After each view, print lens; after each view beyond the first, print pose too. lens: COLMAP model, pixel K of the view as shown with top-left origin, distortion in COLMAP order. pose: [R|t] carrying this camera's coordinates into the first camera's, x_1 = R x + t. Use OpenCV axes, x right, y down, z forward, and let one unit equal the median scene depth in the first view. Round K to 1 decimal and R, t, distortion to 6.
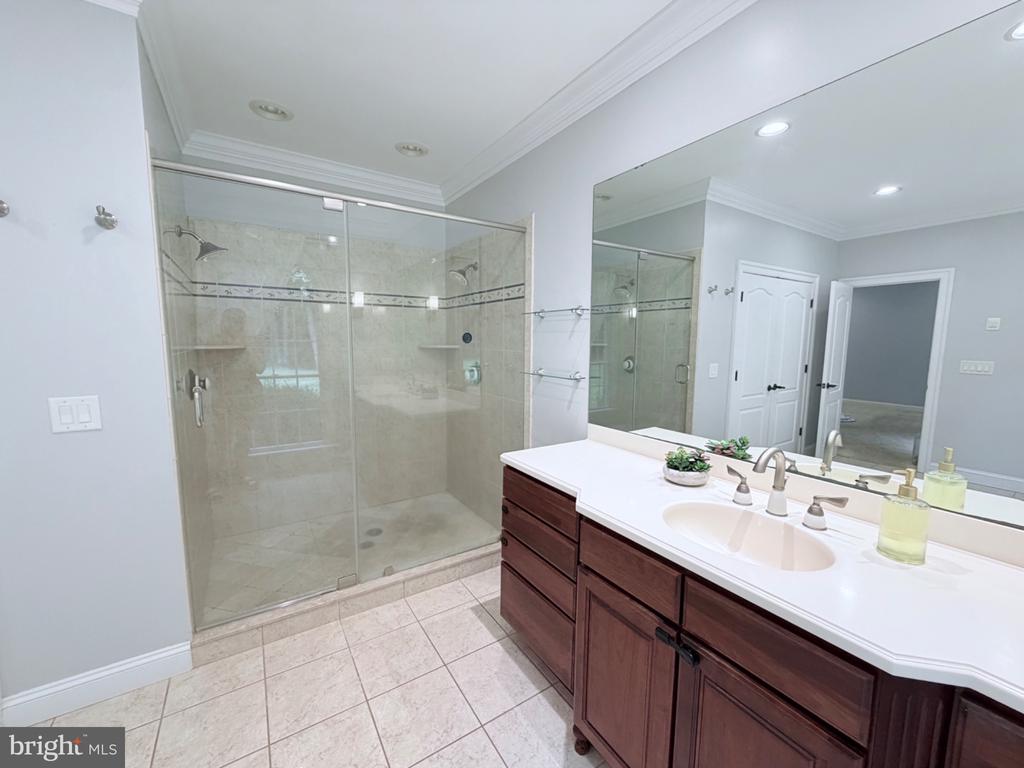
lens RADIAL K [[408.8, 0, 512.7], [0, 408.8, 384.1], [0, 0, 1]] dist [0.000230, 0.000216]
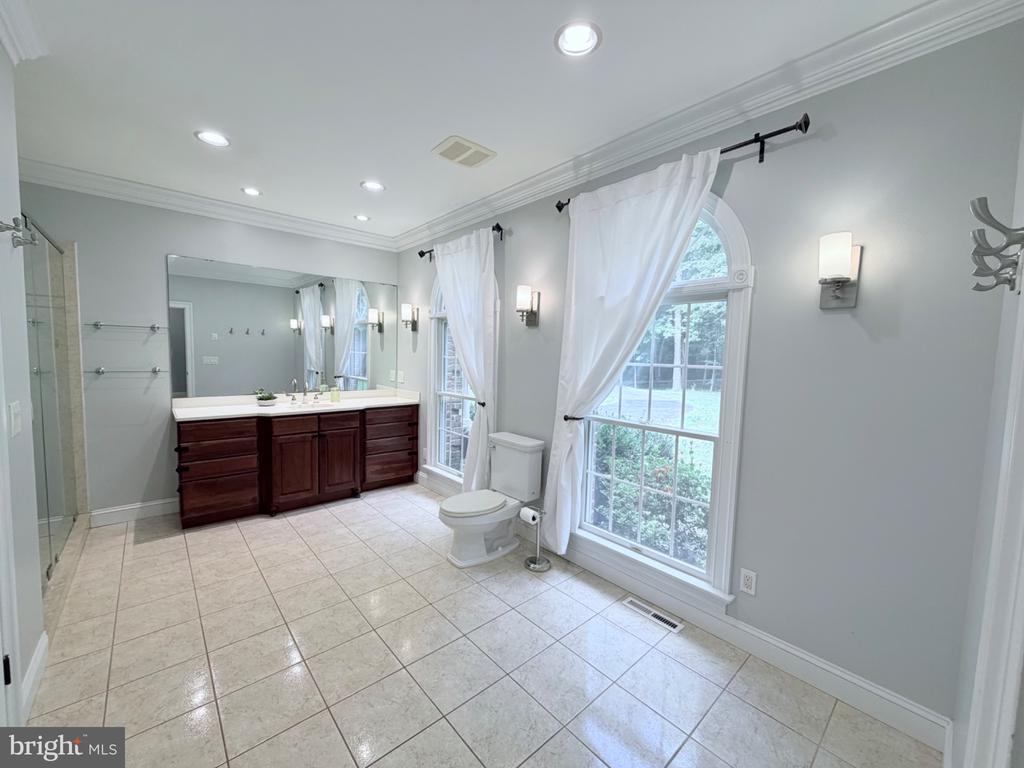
lens RADIAL K [[408.8, 0, 512.1], [0, 408.8, 384.6], [0, 0, 1]] dist [0.000230, 0.000216]
pose [[-0.144794, -0.087040, 0.985626, -1.553607], [0.082303, 0.991612, 0.099659, -0.008849], [-0.986033, 0.095550, -0.136416, -0.095936]]
